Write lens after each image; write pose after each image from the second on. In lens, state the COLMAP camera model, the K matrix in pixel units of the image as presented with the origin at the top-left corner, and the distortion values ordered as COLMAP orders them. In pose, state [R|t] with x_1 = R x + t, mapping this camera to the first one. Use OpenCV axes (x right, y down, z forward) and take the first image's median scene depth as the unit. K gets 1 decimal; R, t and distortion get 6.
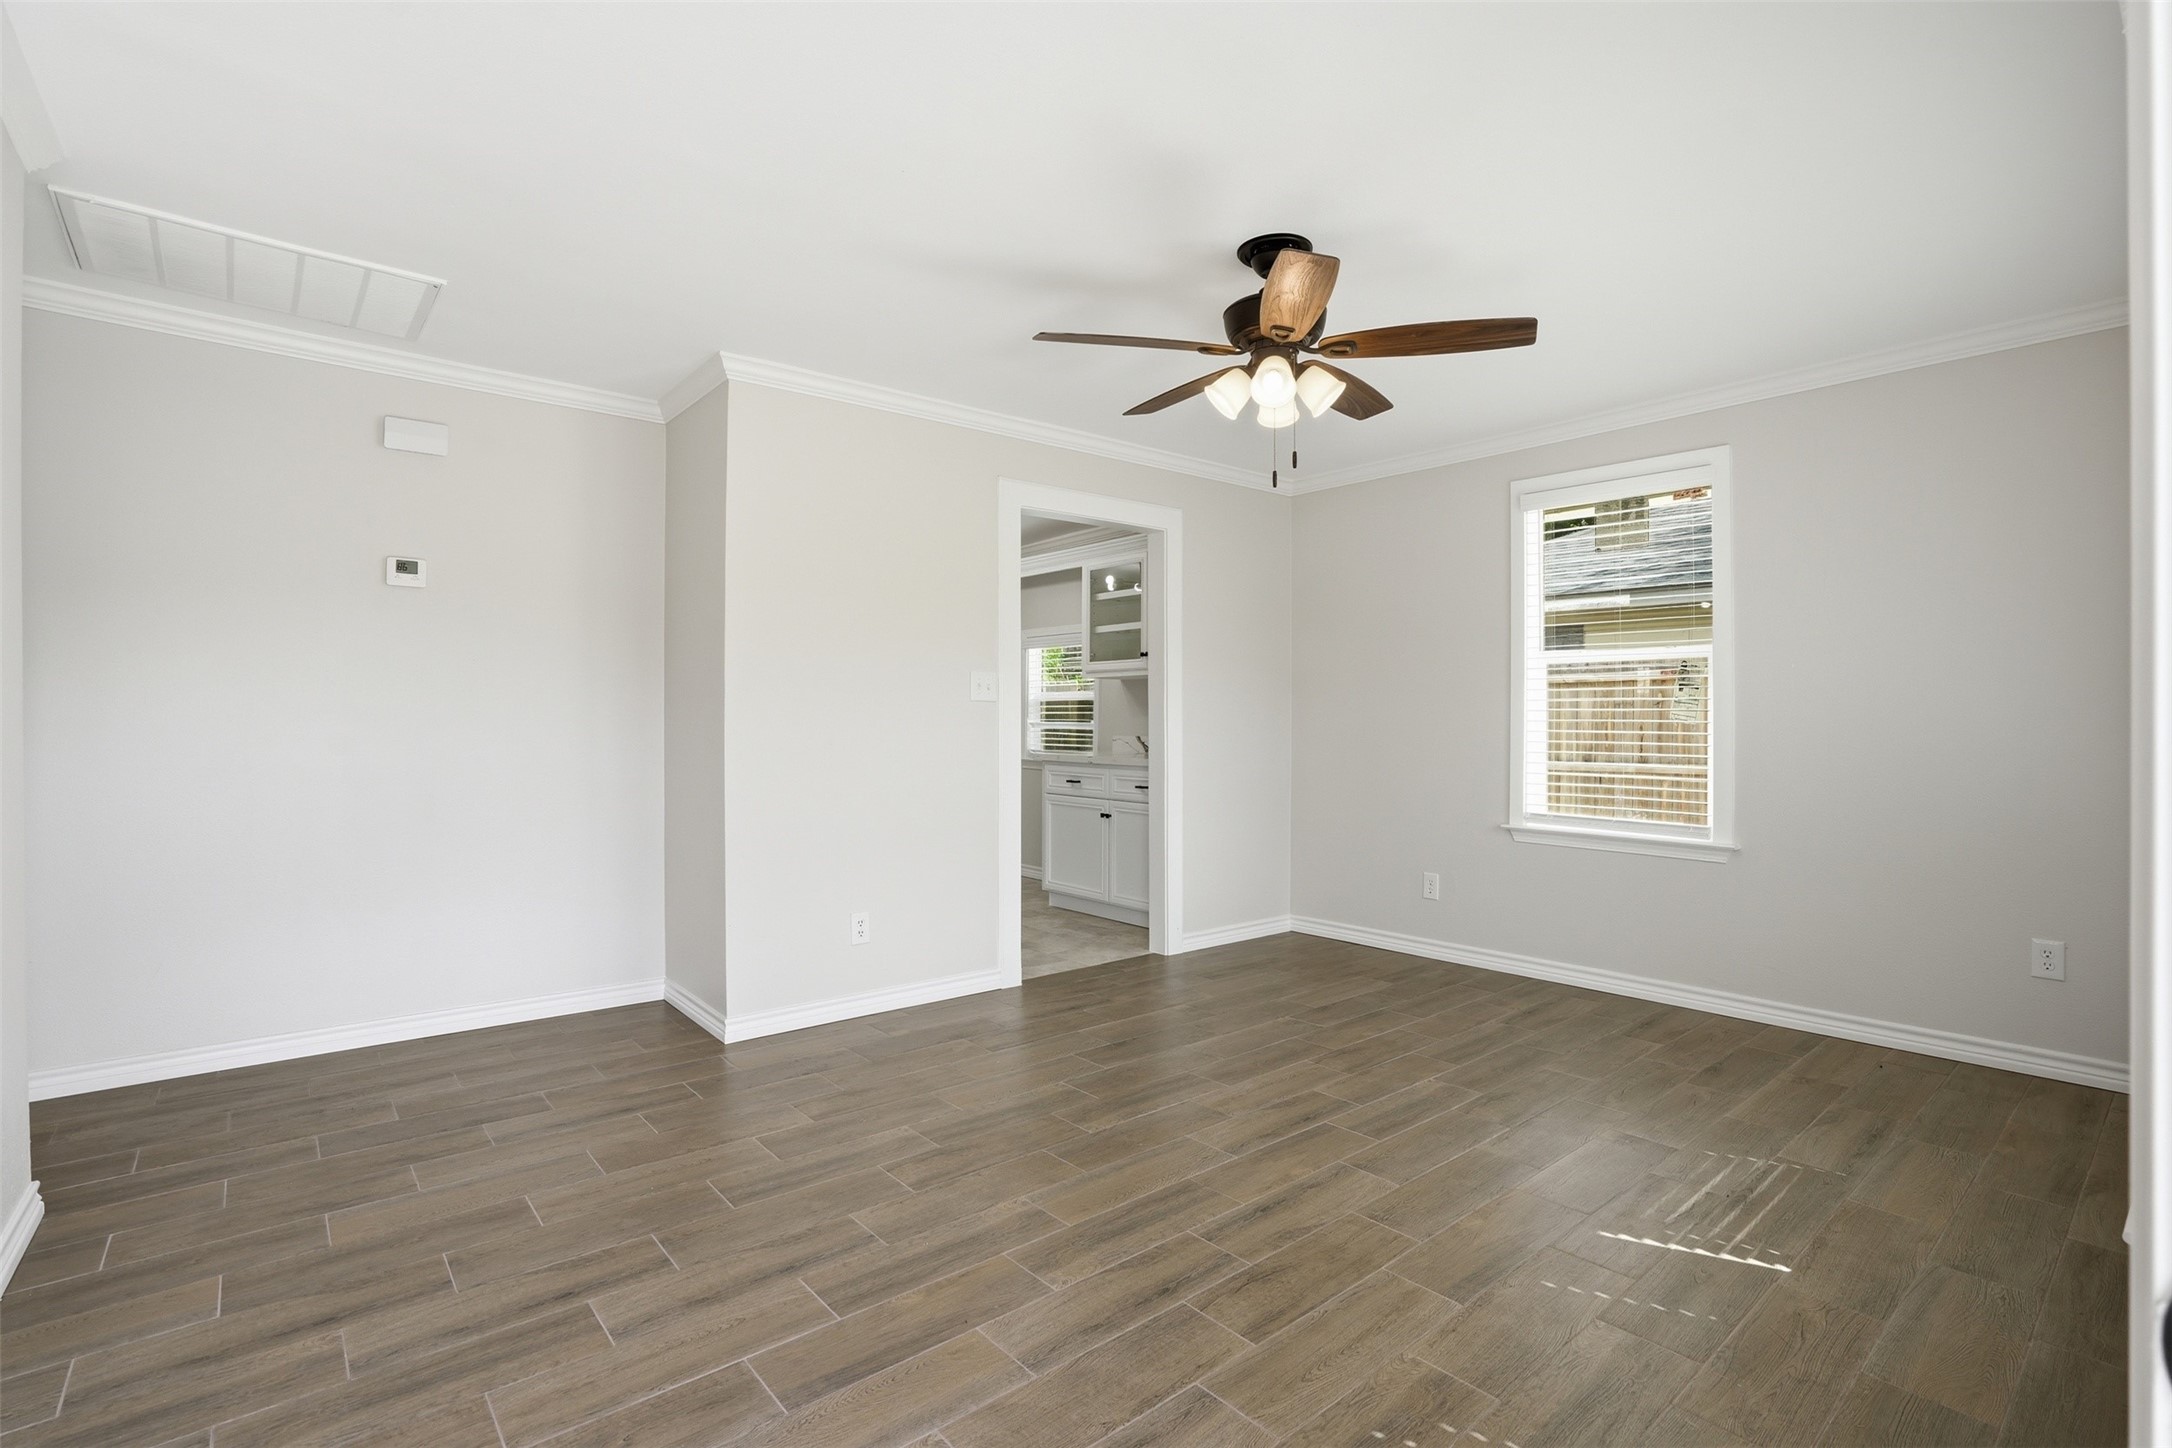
lens RADIAL K [[992.6, 0, 1086.0], [0, 992.6, 724.0], [0, 0, 1]] dist [-0.018482, 0.000720]
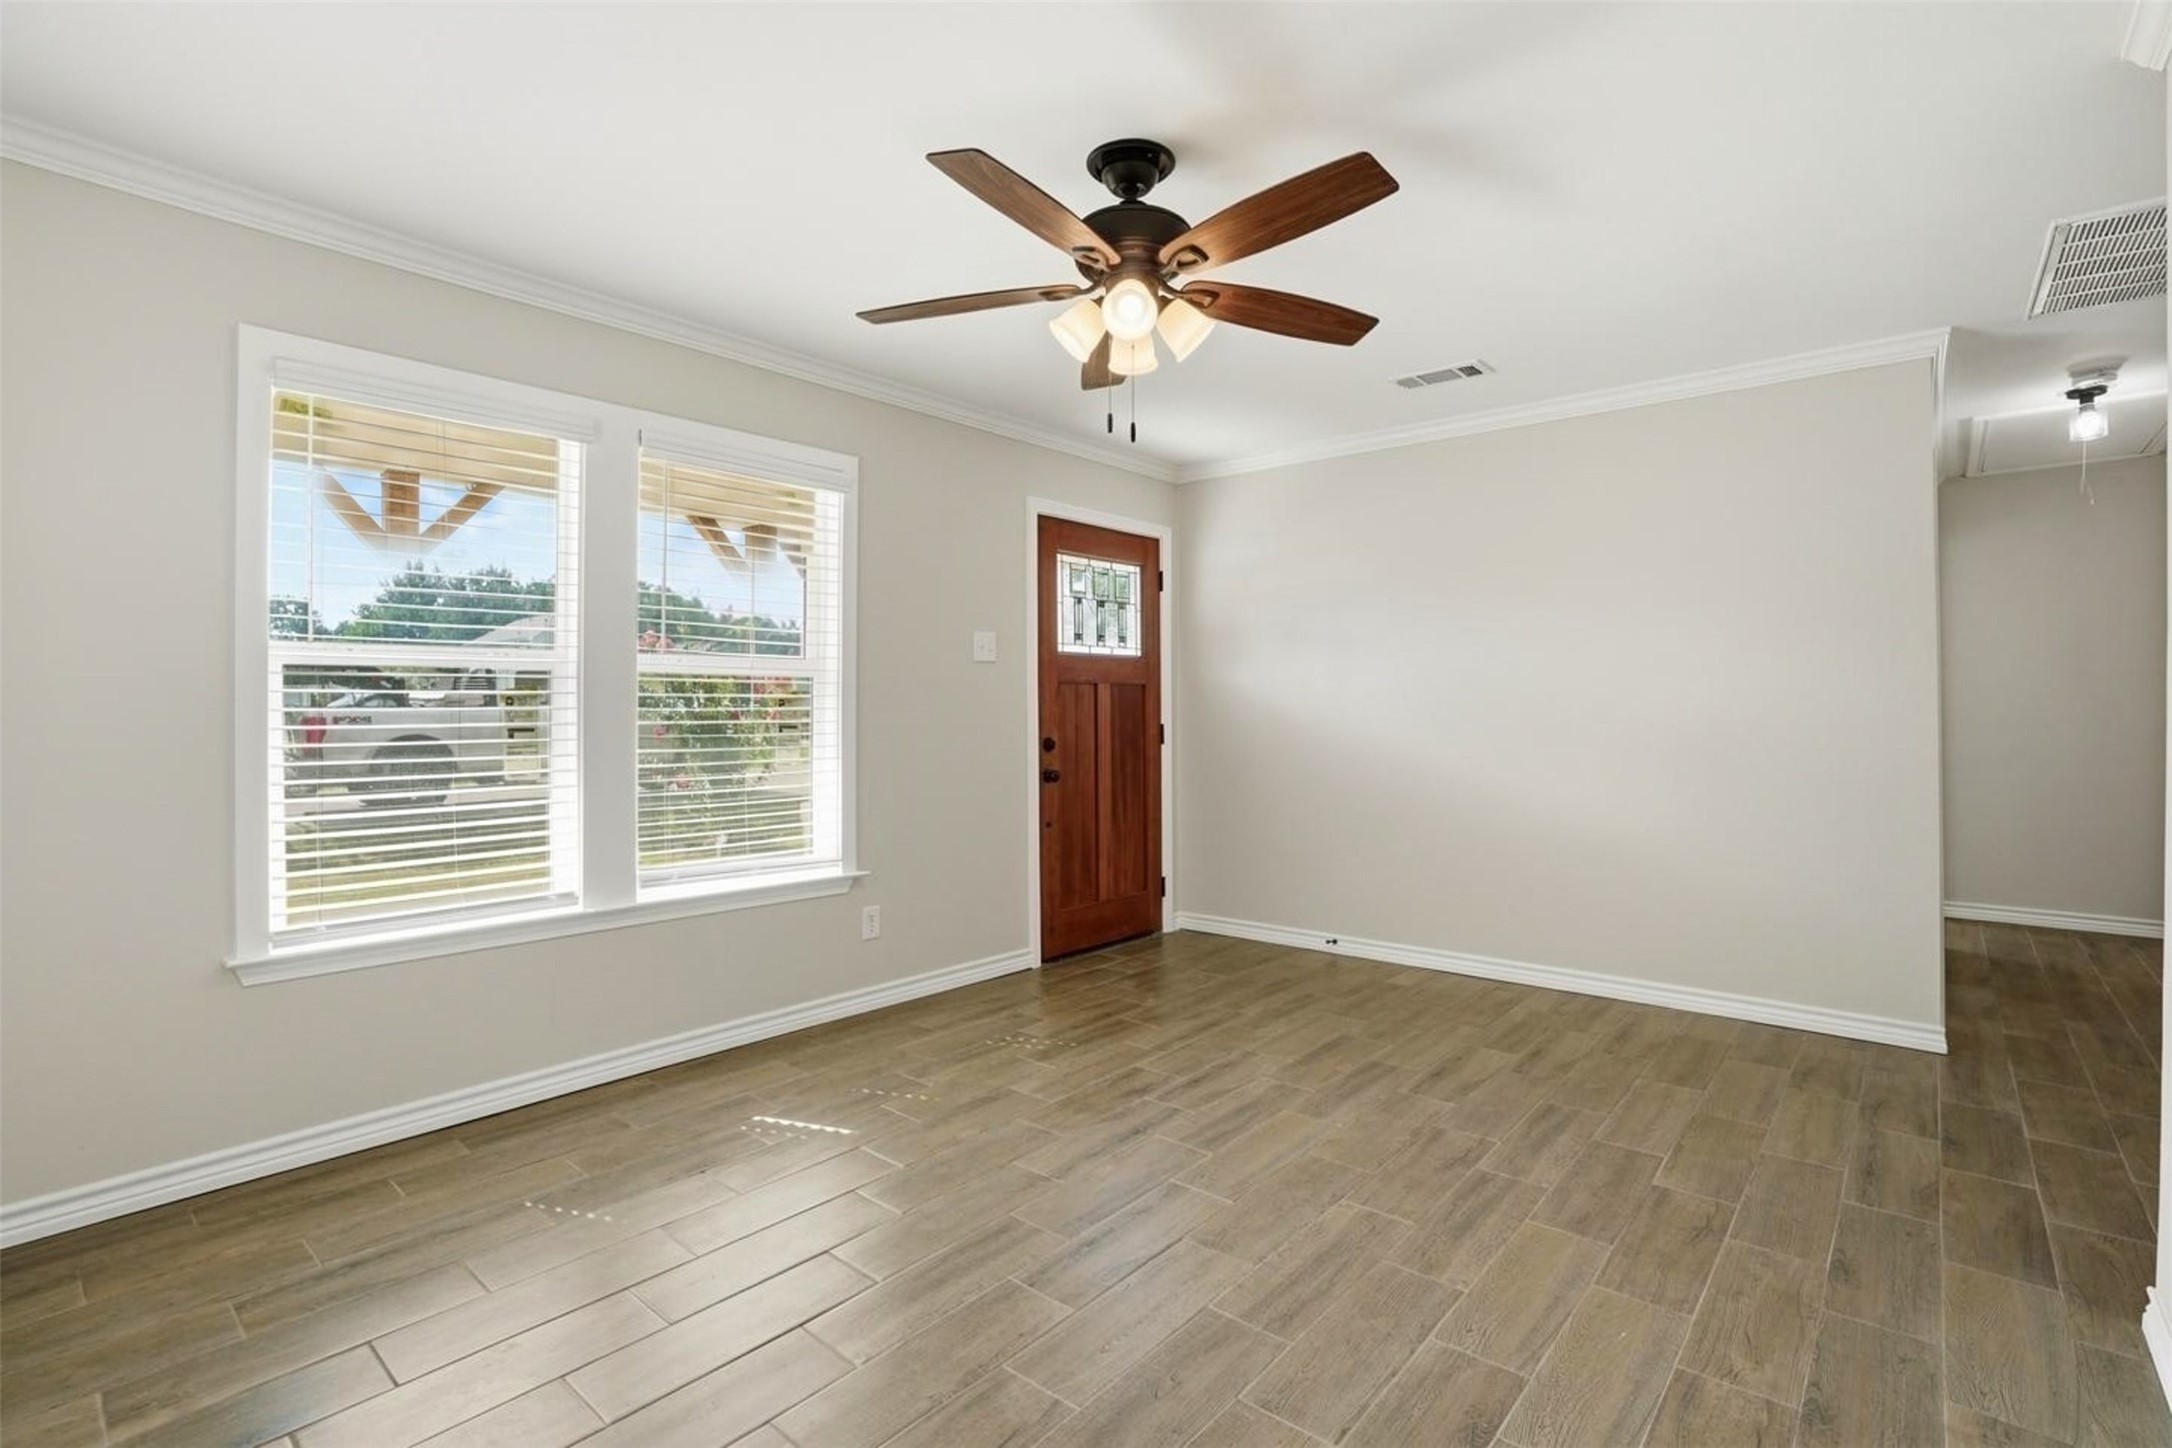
lens RADIAL K [[992.6, 0, 1086.0], [0, 992.6, 724.0], [0, 0, 1]] dist [-0.018482, 0.000720]
pose [[-0.987159, -0.001233, -0.159739, 0.449106], [-0.003700, 0.999878, 0.015144, -0.014180], [0.159701, 0.015541, -0.987043, 2.239642]]
